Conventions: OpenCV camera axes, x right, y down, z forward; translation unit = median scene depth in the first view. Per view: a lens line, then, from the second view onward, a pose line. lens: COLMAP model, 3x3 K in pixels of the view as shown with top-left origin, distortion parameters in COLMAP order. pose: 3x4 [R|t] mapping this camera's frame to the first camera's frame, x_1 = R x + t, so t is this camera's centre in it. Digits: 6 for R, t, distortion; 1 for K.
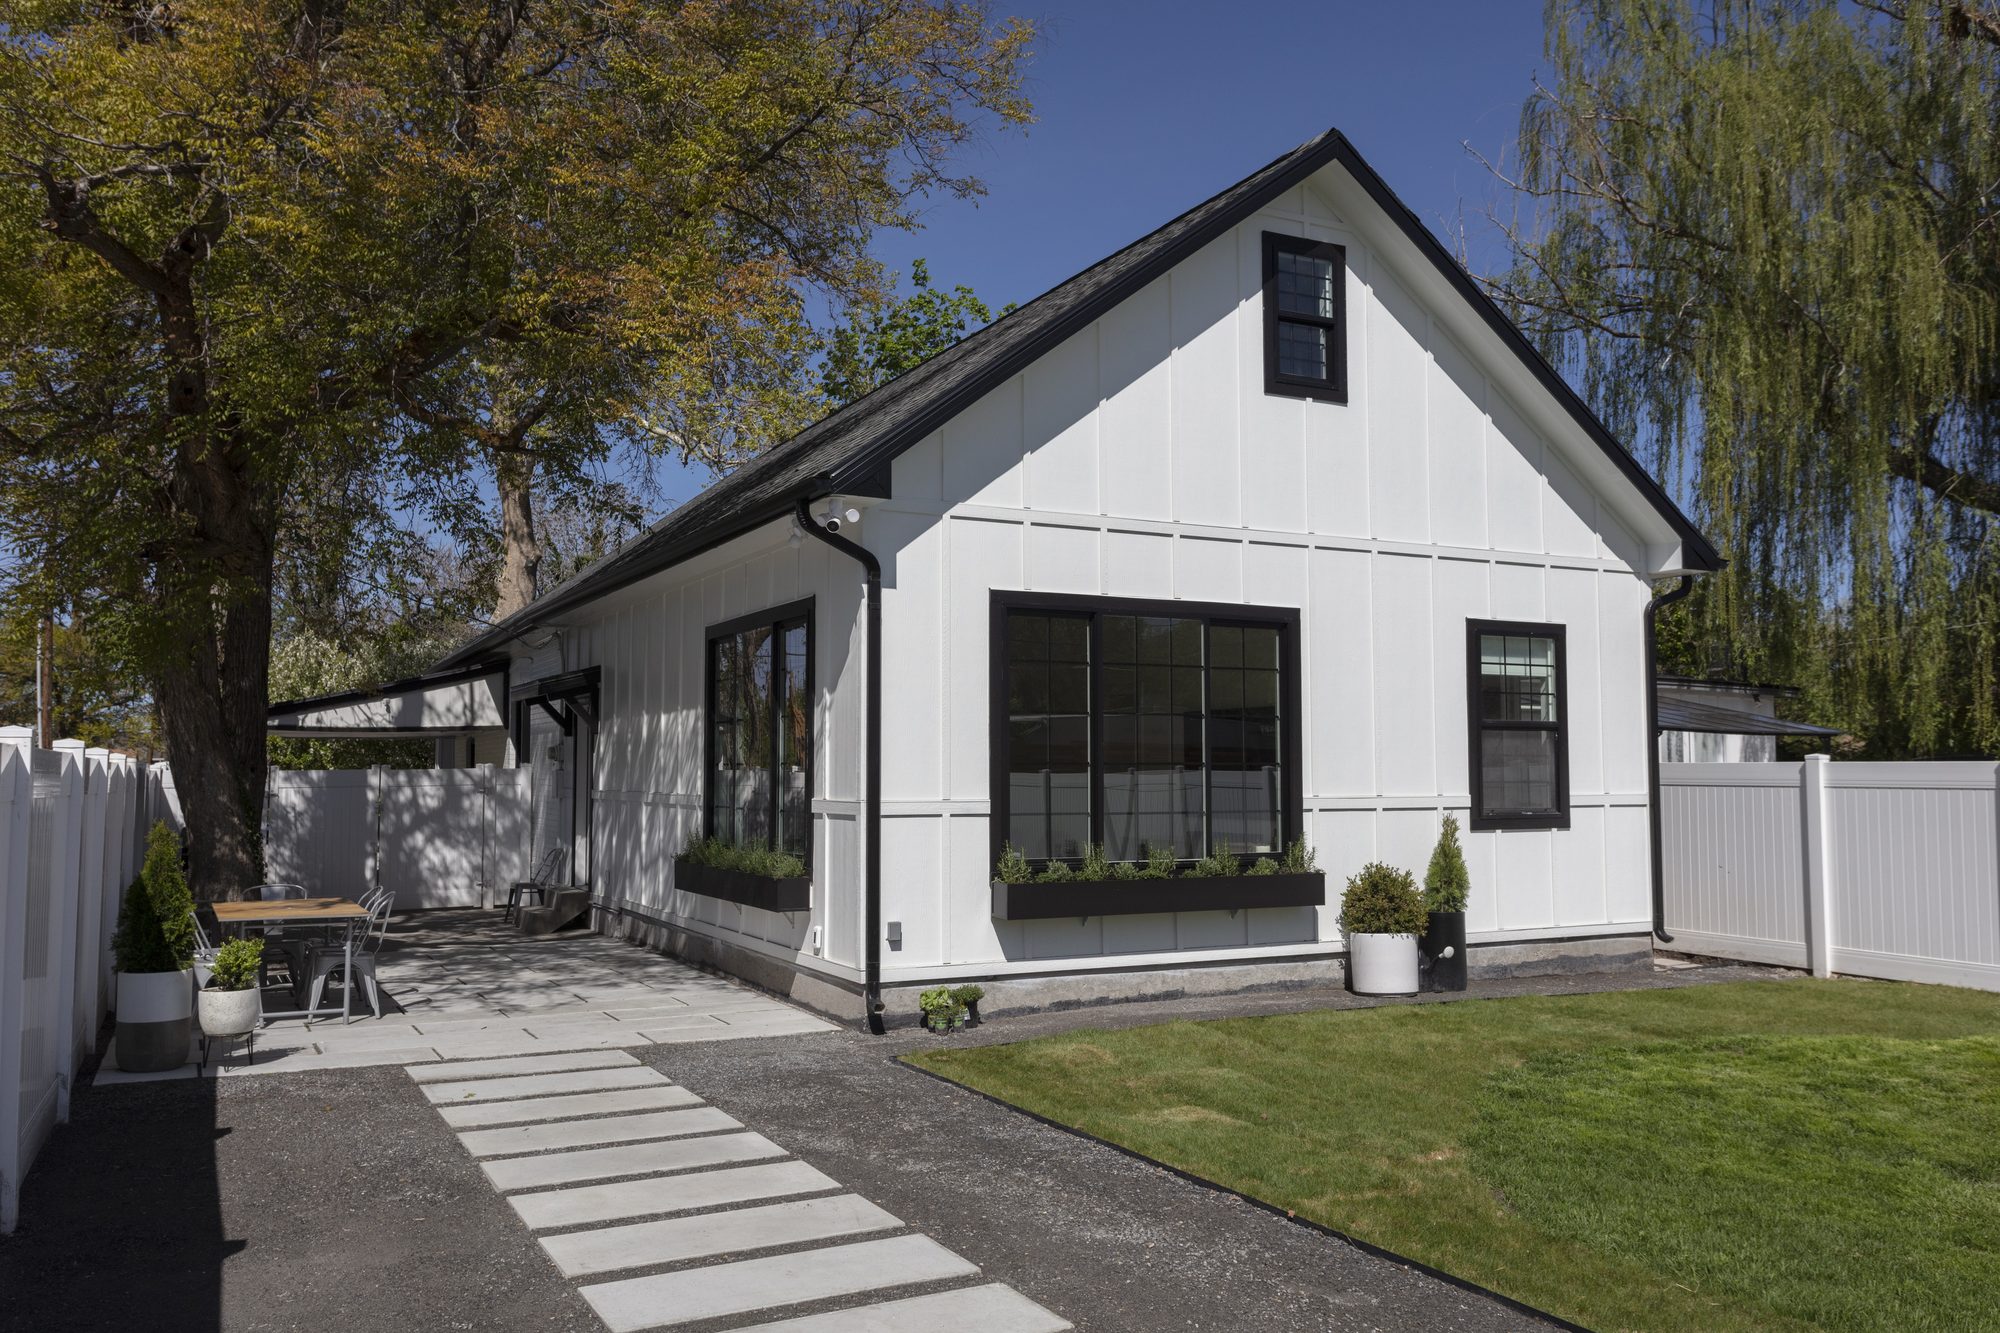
lens RADIAL K [[1546.1, 0, 1001.1], [0, 1546.1, 669.1], [0, 0, 1]] dist [-0.011876, -0.005823]
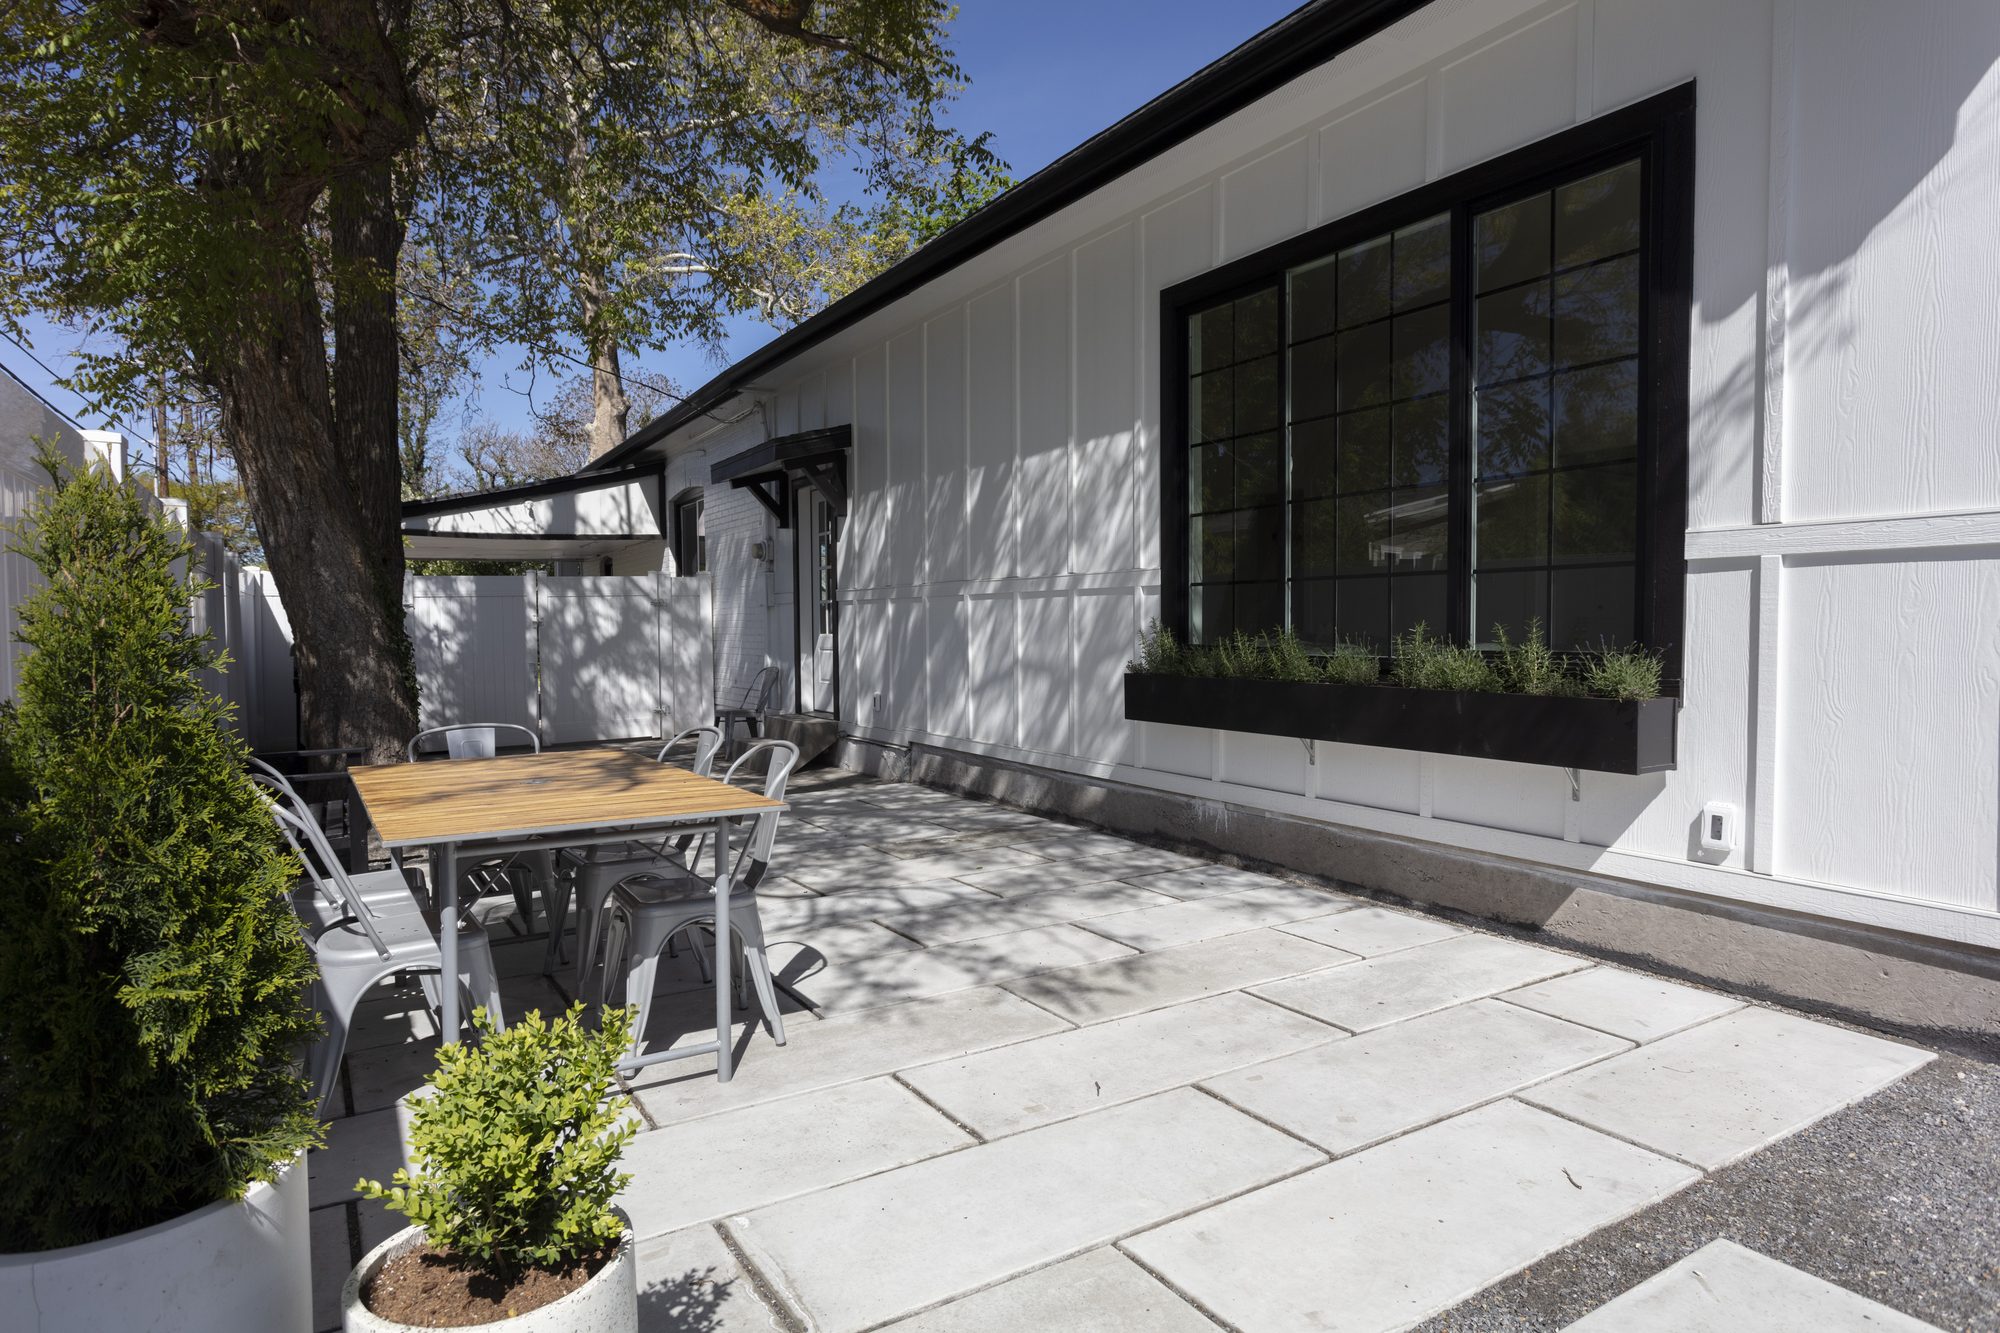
lens RADIAL K [[1133.7, 0, 998.5], [0, 1133.7, 668.7], [0, 0, 1]] dist [-0.019417, 0.001065]
pose [[0.997872, -0.011688, 0.064148, -0.209172], [0.004706, 0.994147, 0.107934, 0.053107], [-0.065034, -0.107402, 0.992086, 0.404640]]
